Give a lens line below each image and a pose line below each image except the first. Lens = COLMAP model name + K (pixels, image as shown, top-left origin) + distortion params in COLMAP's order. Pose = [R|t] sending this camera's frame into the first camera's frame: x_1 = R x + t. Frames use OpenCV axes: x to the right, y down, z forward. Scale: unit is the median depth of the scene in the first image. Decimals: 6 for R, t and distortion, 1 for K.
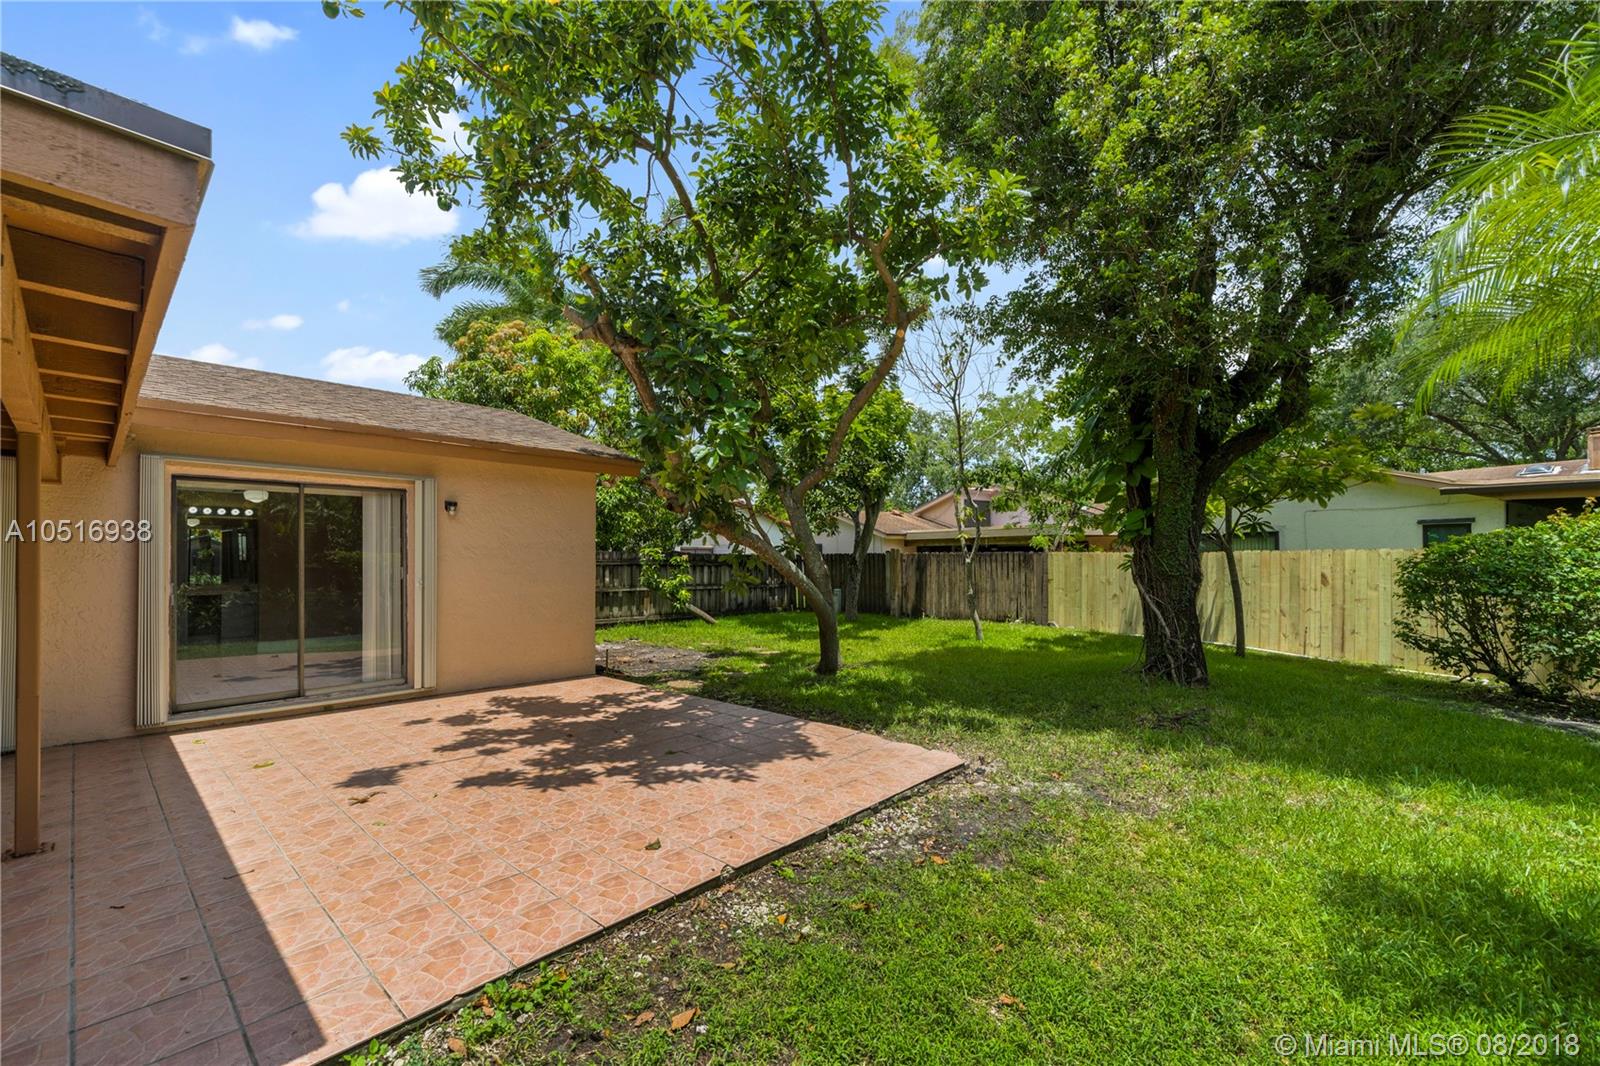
lens RADIAL K [[653.9, 0, 802.6], [0, 653.9, 548.8], [0, 0, 1]] dist [-0.002185, -0.000384]
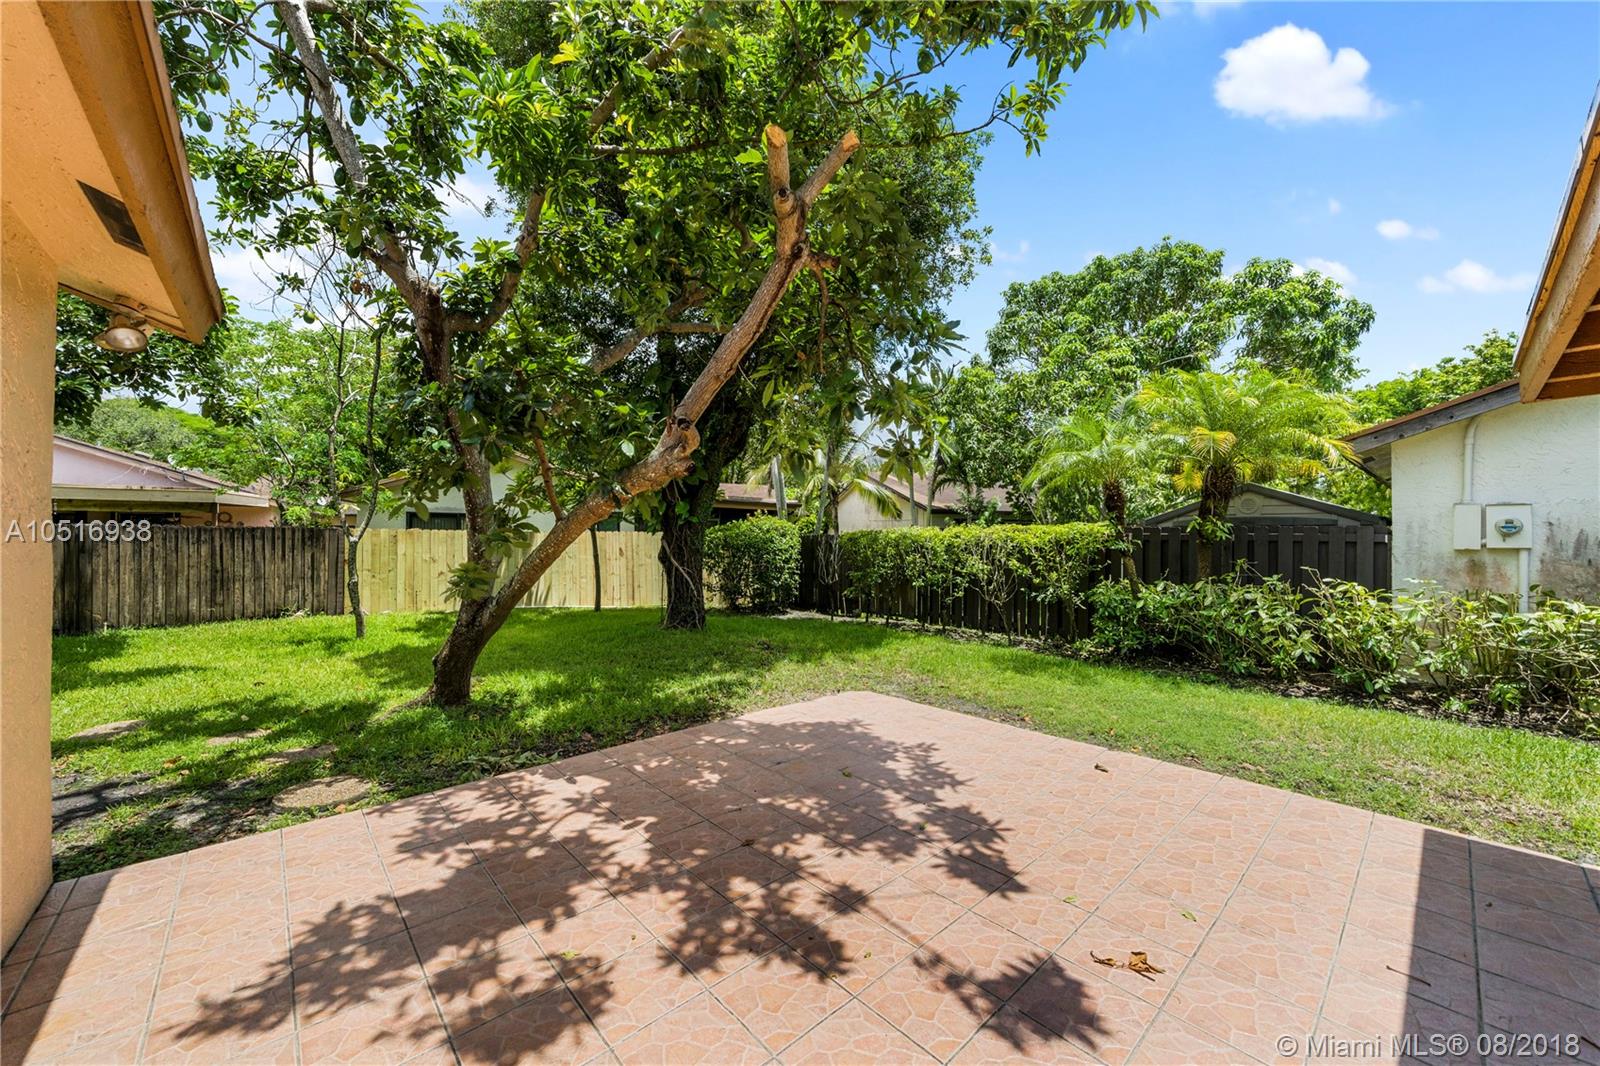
lens RADIAL K [[579.3, 0, 796.1], [0, 579.3, 532.4], [0, 0, 1]] dist [-0.002710, -0.000170]
pose [[0.114430, 0.013063, 0.993345, -0.976076], [-0.027394, 0.999575, -0.009989, 0.001609], [-0.993054, -0.026069, 0.114739, 0.991274]]
